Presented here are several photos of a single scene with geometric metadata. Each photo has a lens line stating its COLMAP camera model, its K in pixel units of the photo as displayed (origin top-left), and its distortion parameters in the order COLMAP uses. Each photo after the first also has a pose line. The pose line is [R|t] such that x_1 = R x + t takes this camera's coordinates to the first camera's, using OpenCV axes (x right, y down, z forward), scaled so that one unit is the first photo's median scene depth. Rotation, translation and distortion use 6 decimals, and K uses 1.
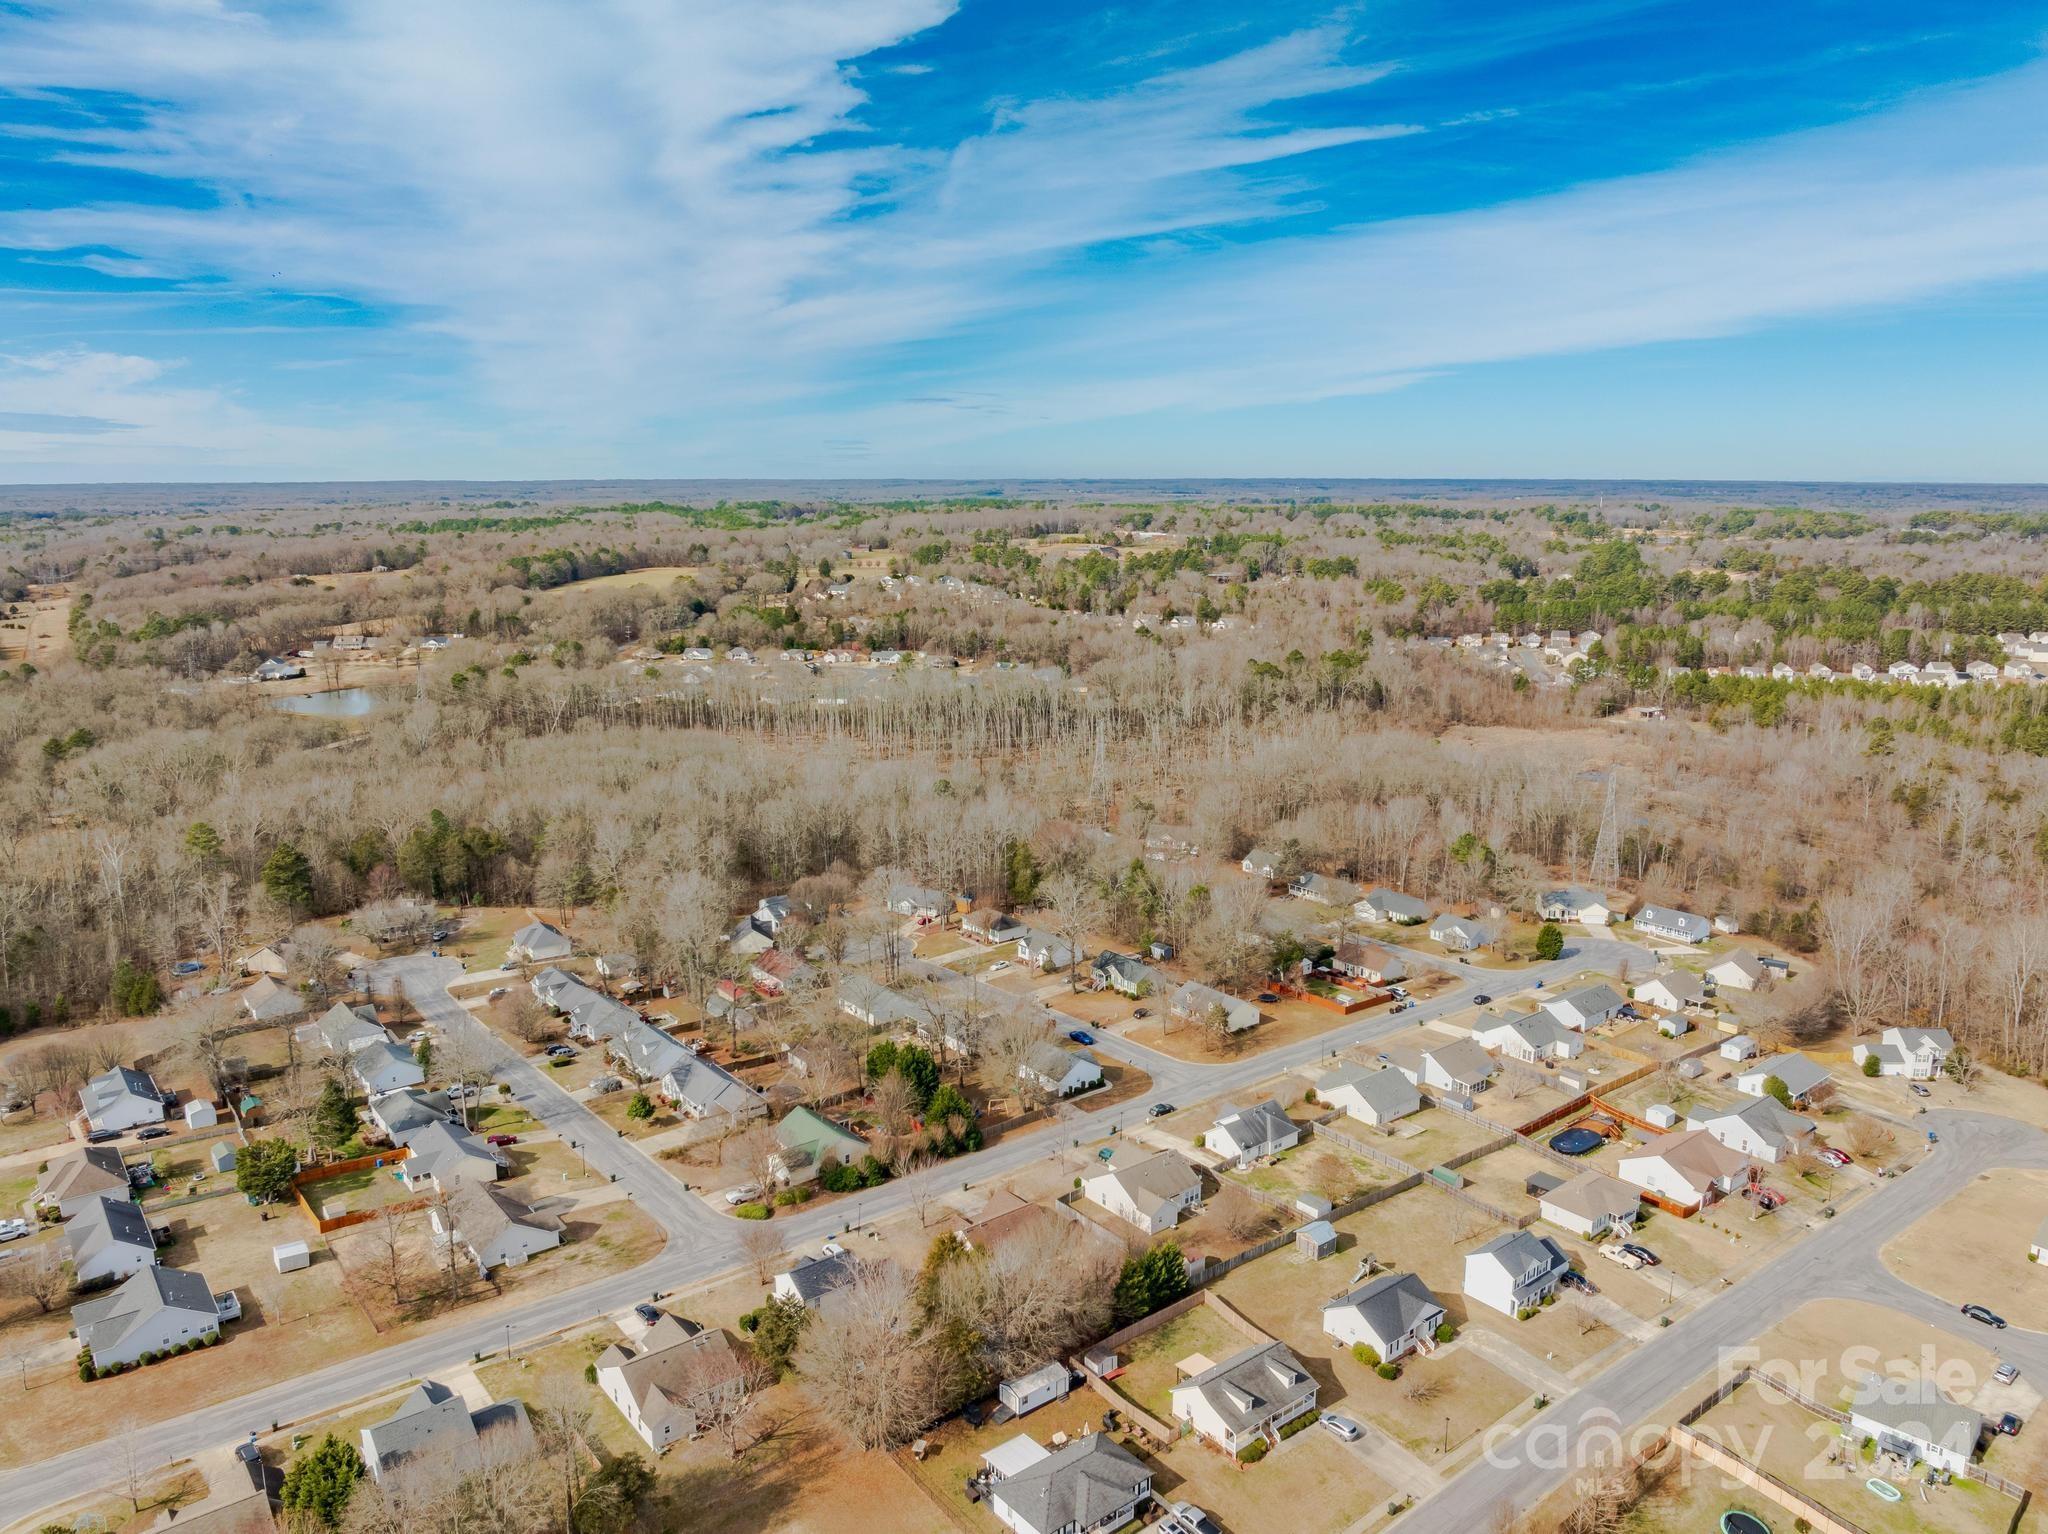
lens RADIAL K [[1454.0, 0, 1027.2], [0, 1454.0, 753.7], [0, 0, 1]] dist [-0.061069, 0.036228]
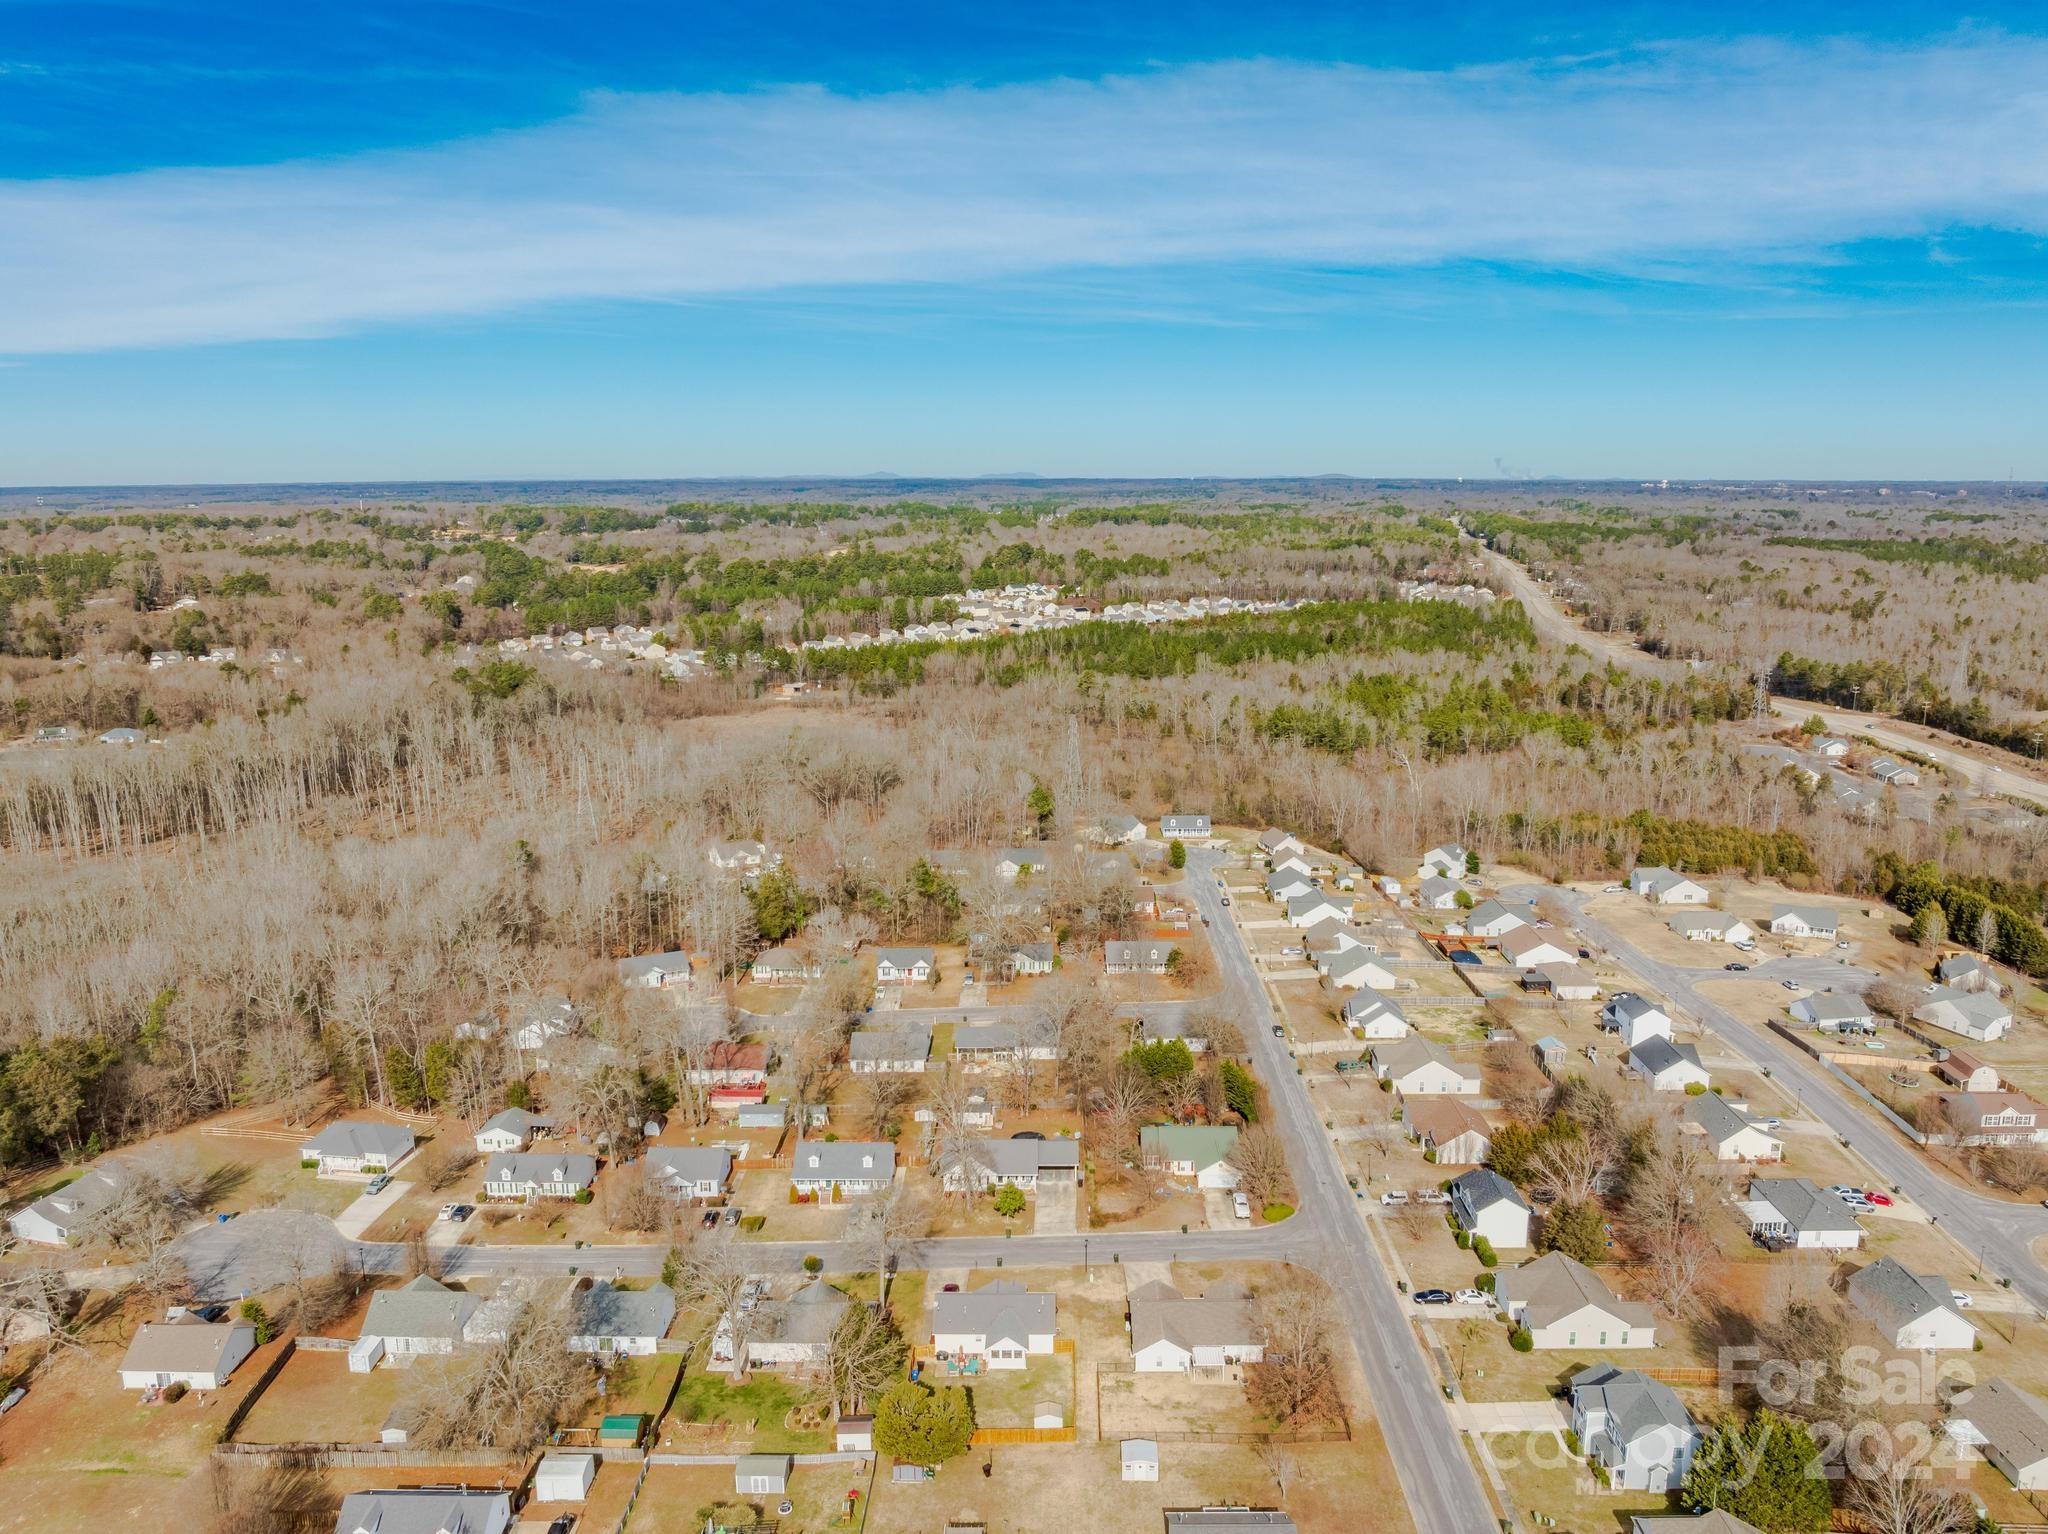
lens RADIAL K [[1454.0, 0, 1031.2], [0, 1454.0, 751.4], [0, 0, 1]] dist [-0.061069, 0.036228]
pose [[0.633331, -0.147773, 0.759642, -0.268709], [0.150069, 0.986418, 0.066772, -0.023896], [-0.759191, 0.071710, 0.646905, 0.122292]]
